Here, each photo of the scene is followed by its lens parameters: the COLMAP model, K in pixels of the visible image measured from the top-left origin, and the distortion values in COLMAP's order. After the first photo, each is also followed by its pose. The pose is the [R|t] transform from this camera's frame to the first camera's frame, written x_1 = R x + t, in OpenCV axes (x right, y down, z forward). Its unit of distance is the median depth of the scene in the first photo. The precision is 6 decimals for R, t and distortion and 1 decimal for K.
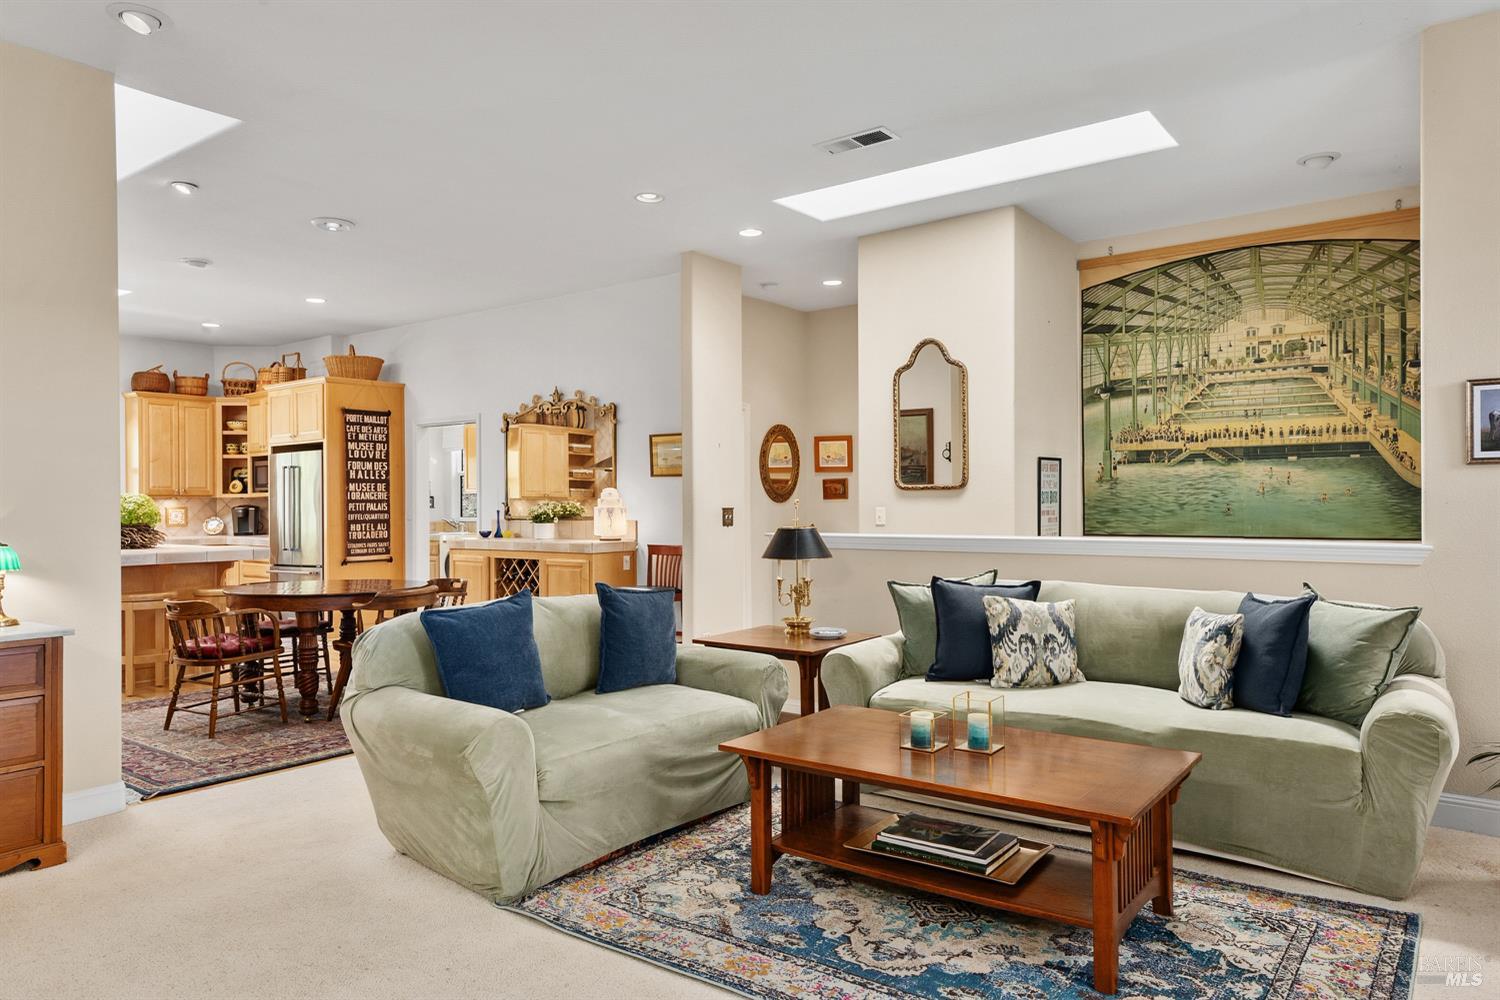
lens RADIAL K [[987.8, 0, 750.0], [0, 987.8, 500.0], [0, 0, 1]] dist [0.007151, 0.000670]
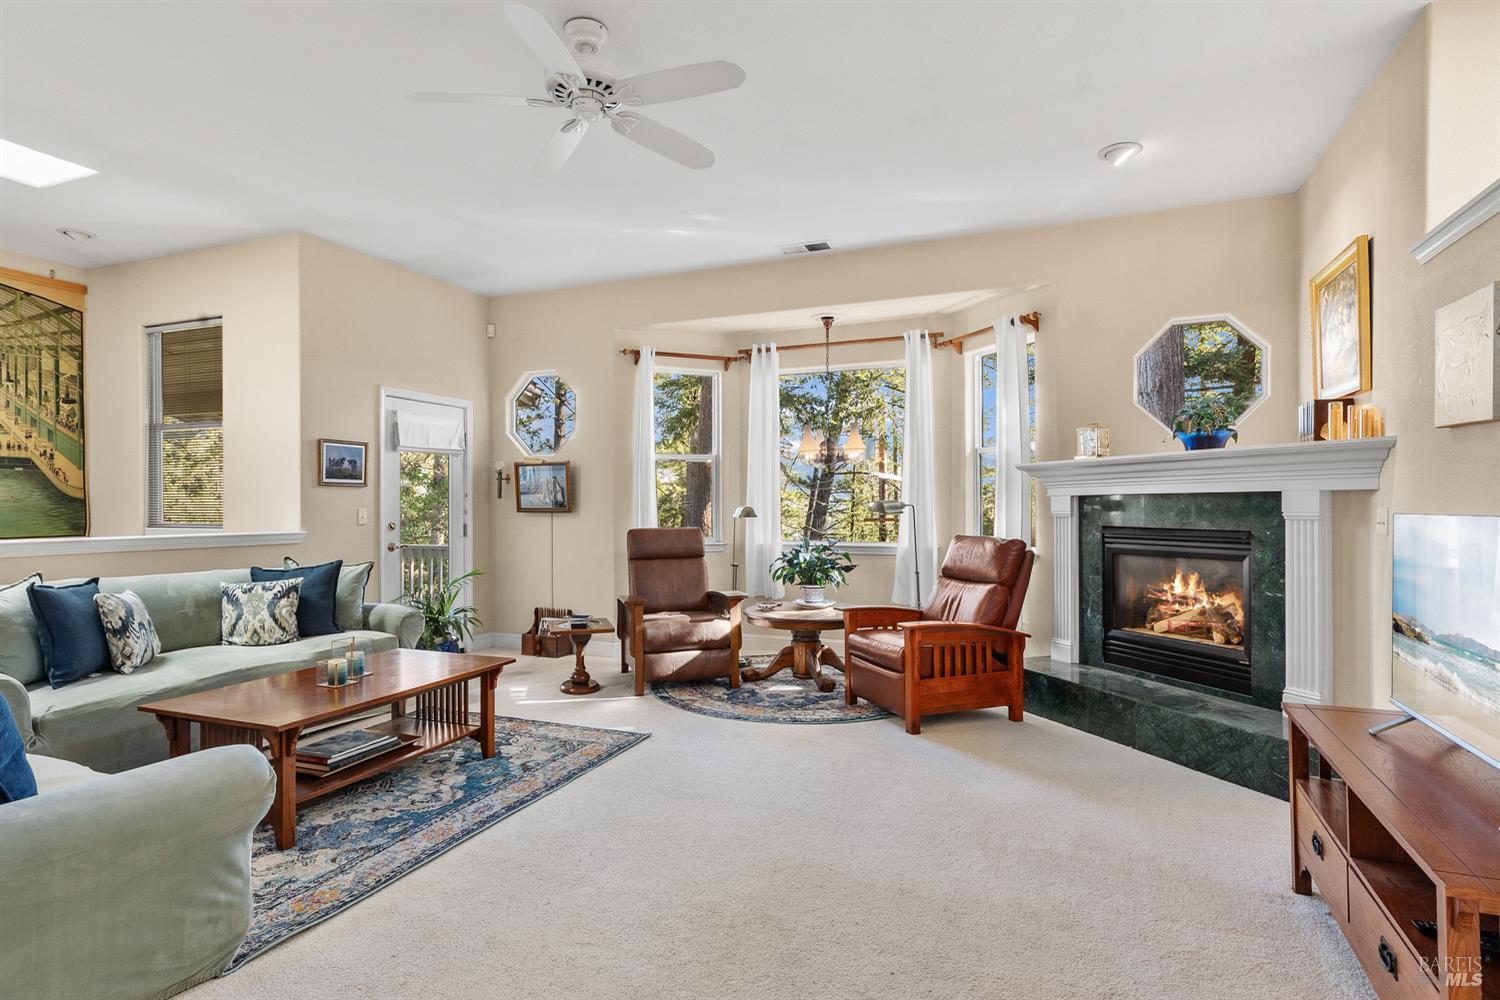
lens RADIAL K [[781.3, 0, 750.1], [0, 781.3, 495.0], [0, 0, 1]] dist [0.001055, -0.000875]
pose [[-0.250352, 0.015746, 0.968027, -0.769817], [0.001151, 0.999872, -0.015966, 0.004979], [-0.968154, -0.002883, -0.250338, 0.546544]]
